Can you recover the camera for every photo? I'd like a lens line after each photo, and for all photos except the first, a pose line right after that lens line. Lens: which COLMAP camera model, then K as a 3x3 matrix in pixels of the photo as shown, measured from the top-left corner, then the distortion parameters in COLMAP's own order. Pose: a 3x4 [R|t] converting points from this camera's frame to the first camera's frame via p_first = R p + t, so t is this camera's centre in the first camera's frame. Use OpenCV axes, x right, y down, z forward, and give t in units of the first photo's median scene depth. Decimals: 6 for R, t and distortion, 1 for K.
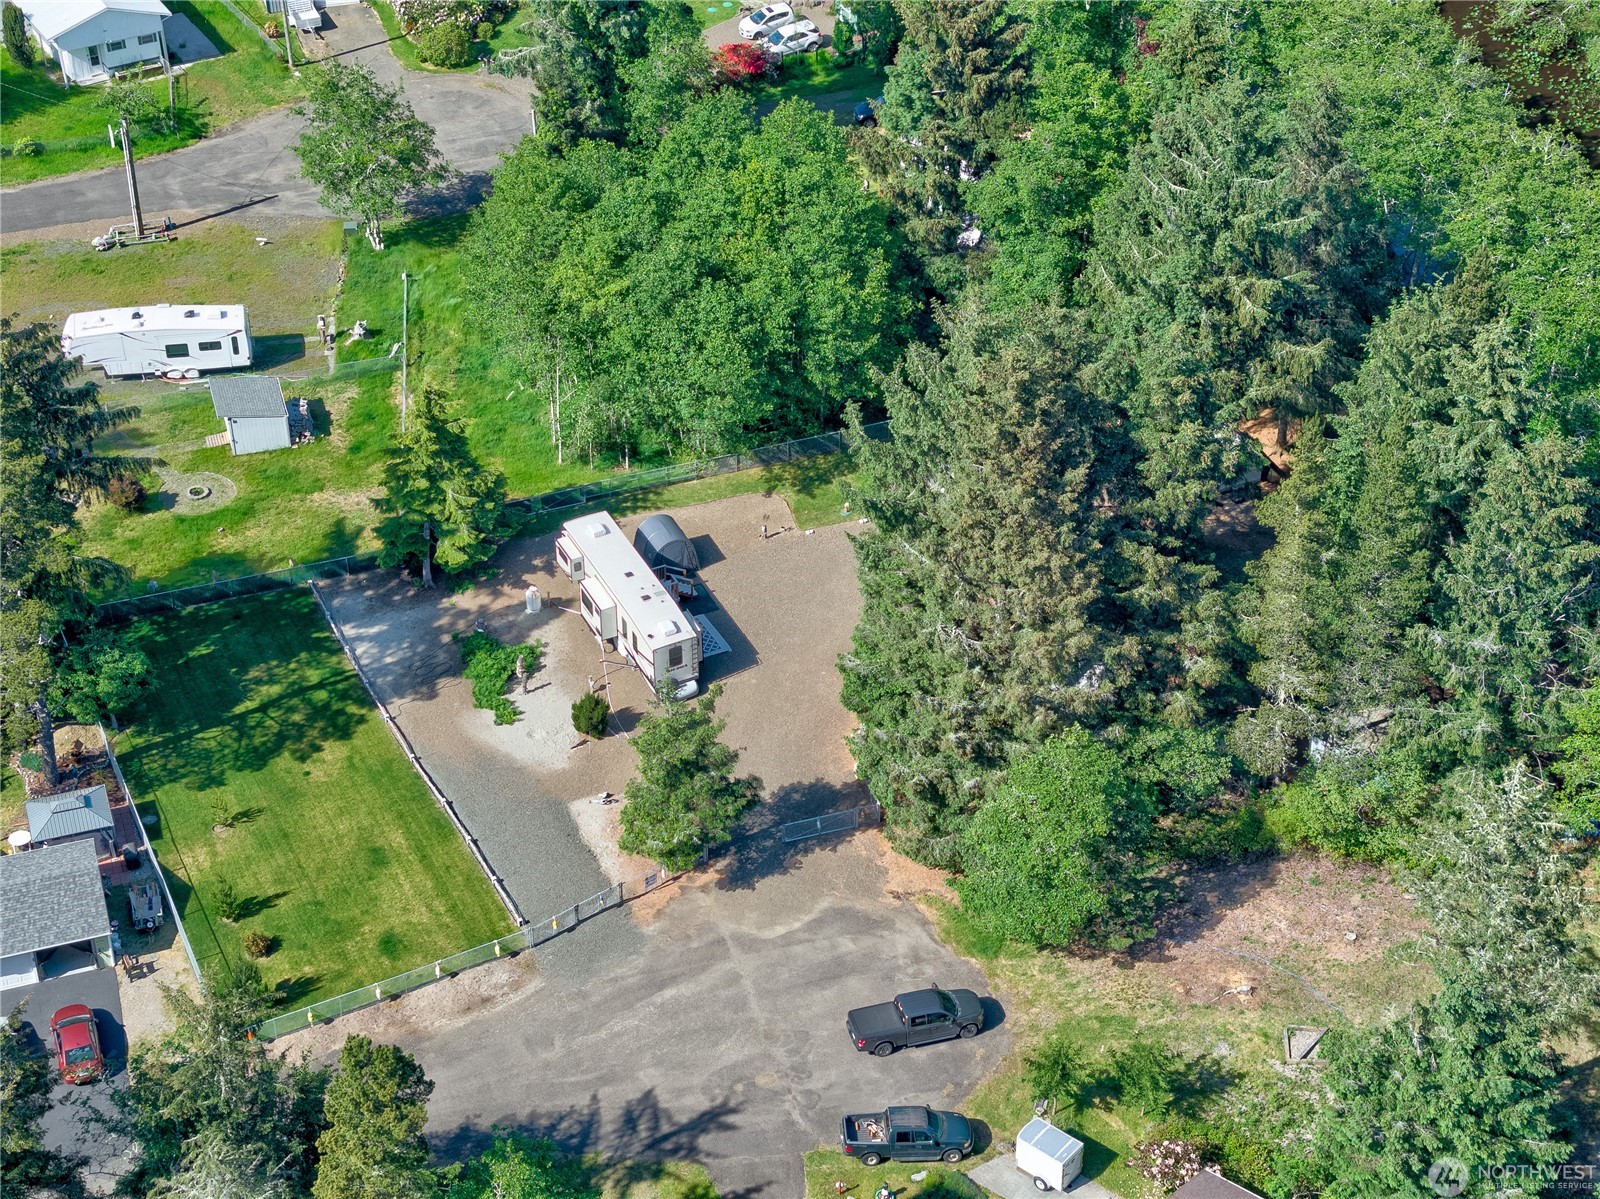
lens RADIAL K [[3110.6, 0, 824.2], [0, 3110.6, 602.1], [0, 0, 1]] dist [0.350092, 0.222340]
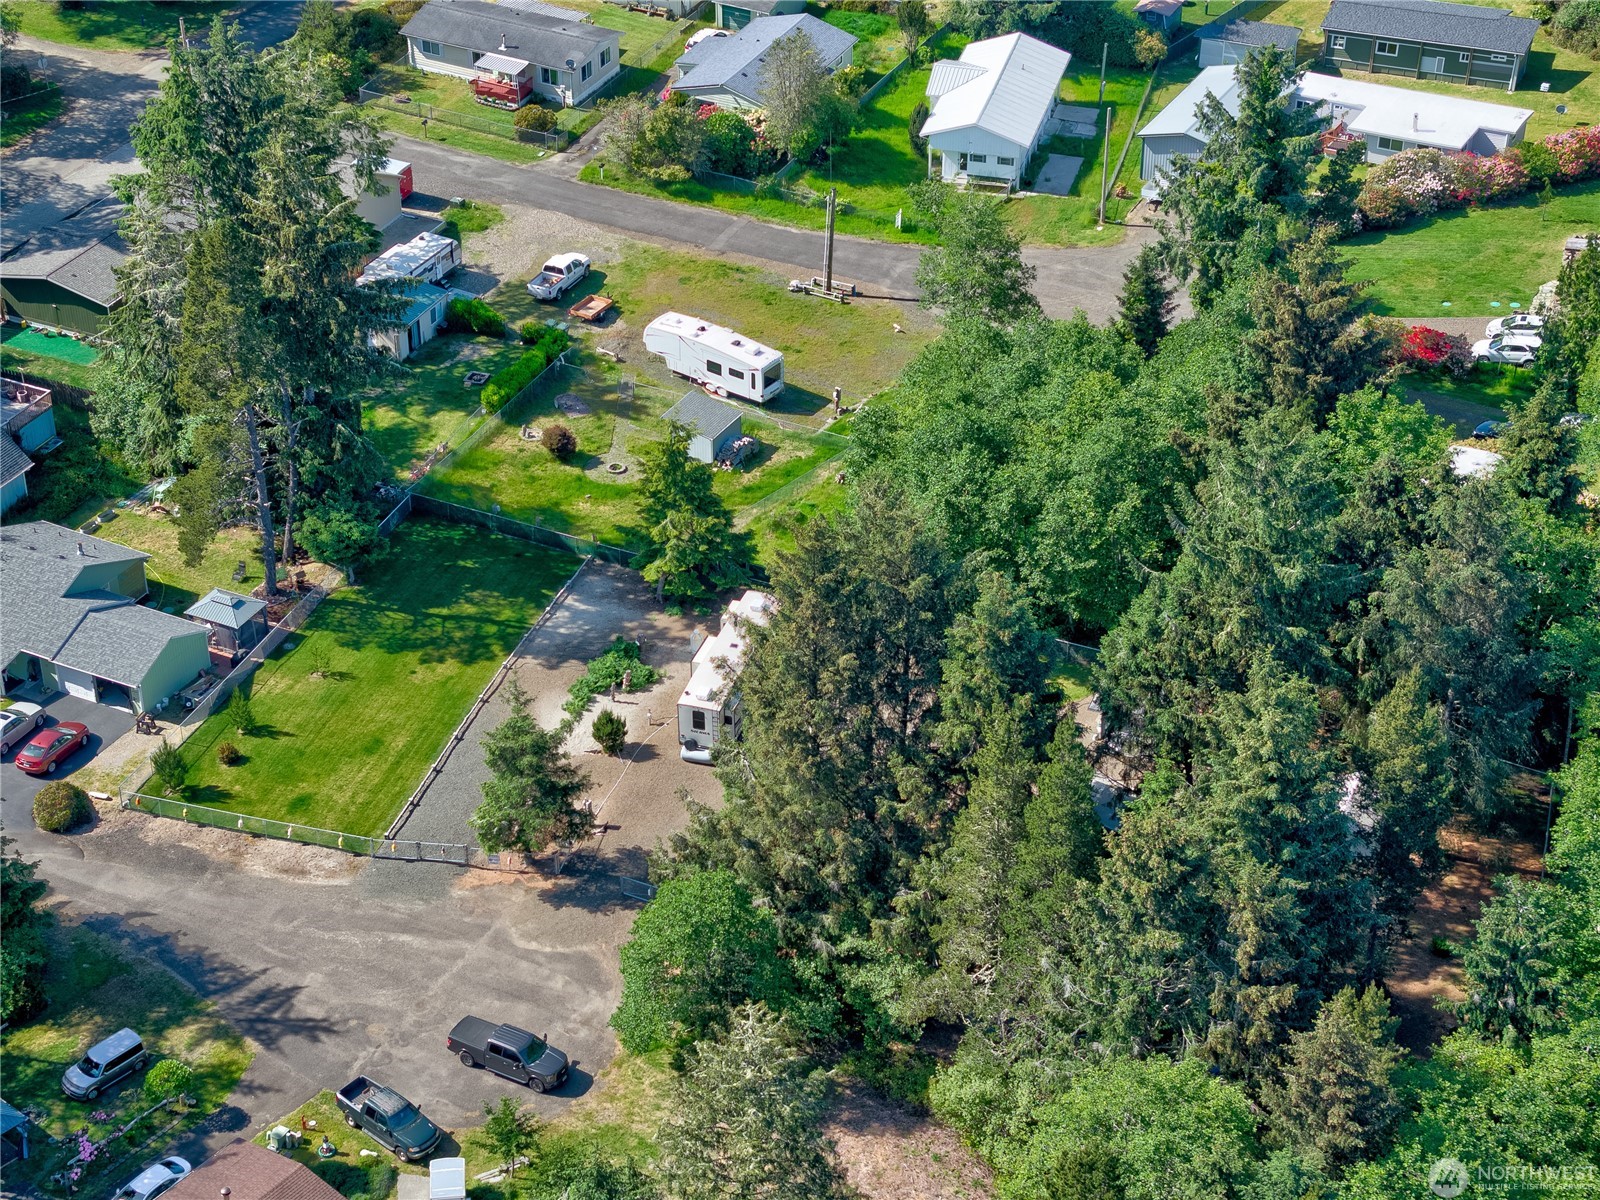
lens RADIAL K [[3110.6, 0, 824.2], [0, 3110.6, 602.6], [0, 0, 1]] dist [0.350092, 0.222340]
pose [[0.709066, 0.386360, -0.589874, 0.604548], [-0.433961, 0.898450, 0.066824, -0.109814], [0.555790, 0.208600, 0.804725, 0.143601]]
